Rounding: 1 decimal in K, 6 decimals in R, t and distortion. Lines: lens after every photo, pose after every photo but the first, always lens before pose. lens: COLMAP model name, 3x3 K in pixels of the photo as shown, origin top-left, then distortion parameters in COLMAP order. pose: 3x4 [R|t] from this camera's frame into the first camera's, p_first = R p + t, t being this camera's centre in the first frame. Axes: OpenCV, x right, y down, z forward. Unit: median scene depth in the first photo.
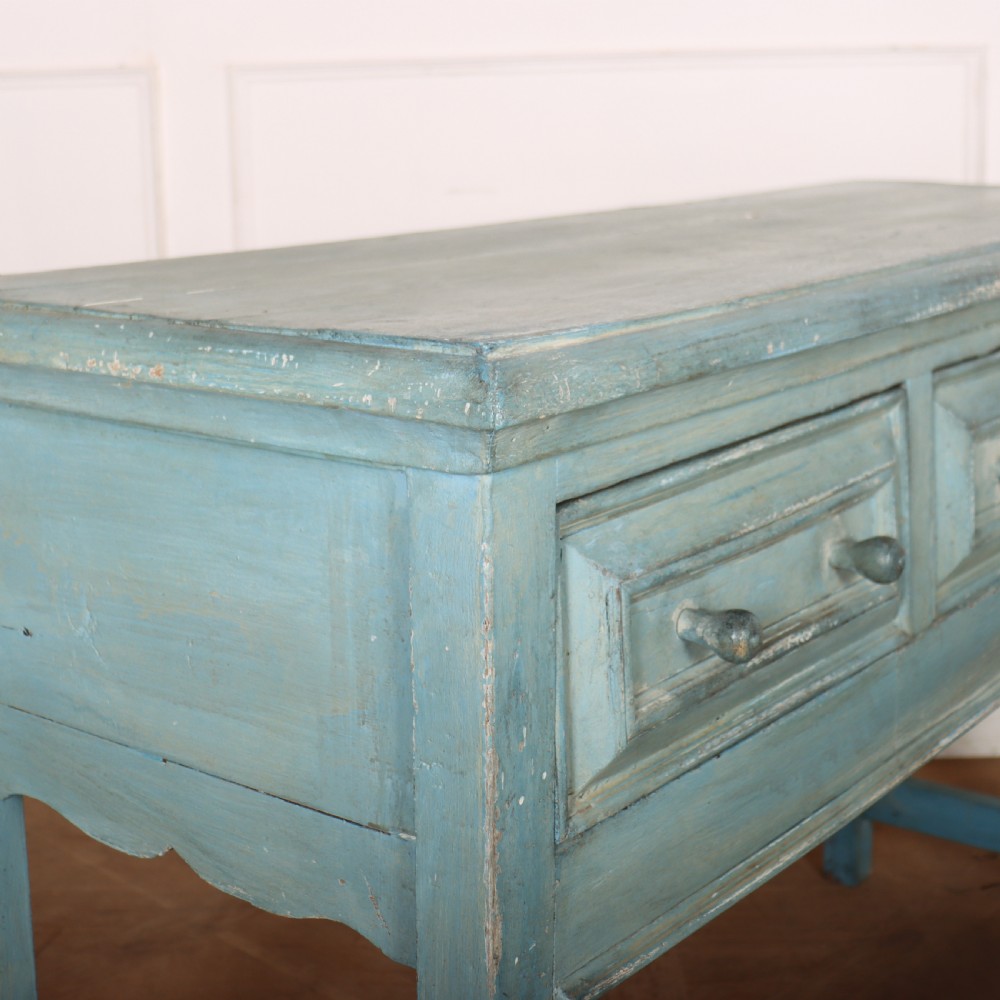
lens RADIAL K [[1647.3, 0, 407.5], [0, 1647.3, 406.2], [0, 0, 1]] dist [-0.151067, 0.210057]
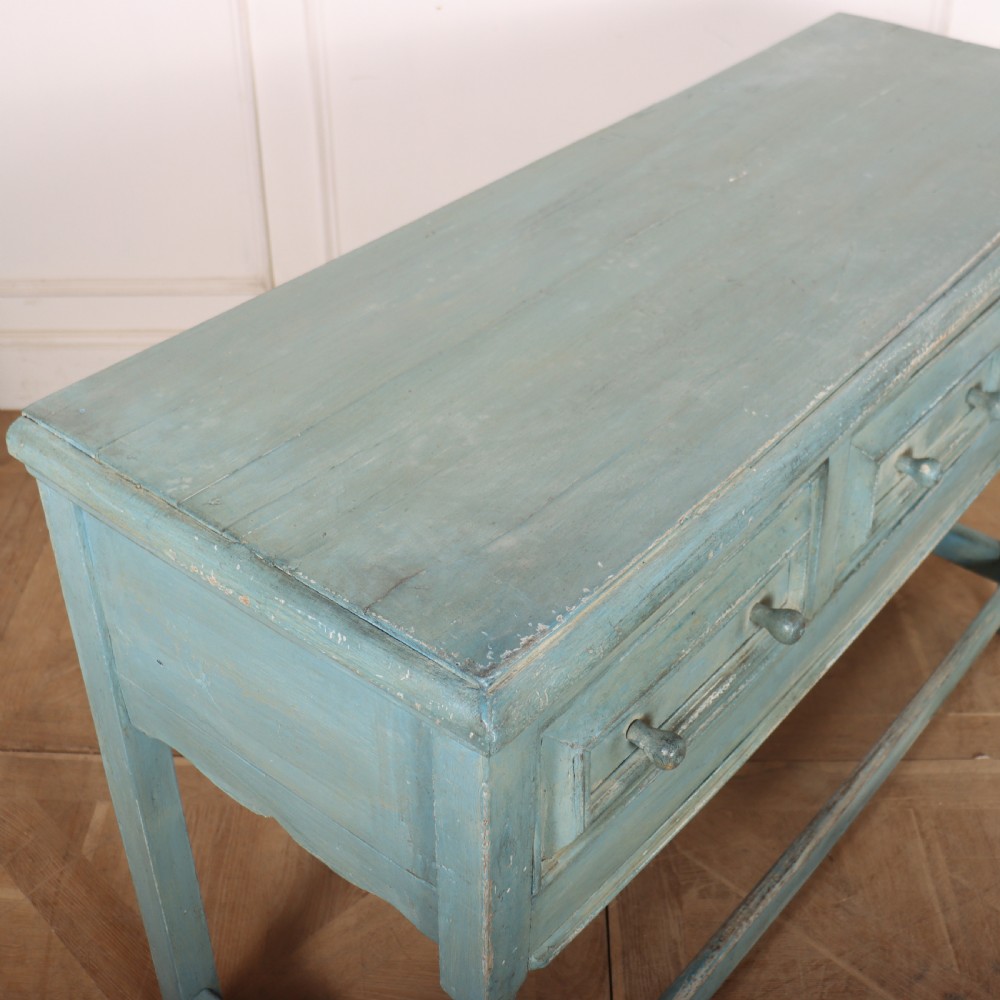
lens RADIAL K [[1350.3, 0, 498.3], [0, 1350.3, 429.4], [0, 0, 1]] dist [-0.115638, 0.028215]
pose [[0.999597, 0.011515, 0.025958, 0.023395], [-0.021022, 0.914614, 0.403782, -0.603621], [-0.019092, -0.404164, 0.914487, 0.059827]]
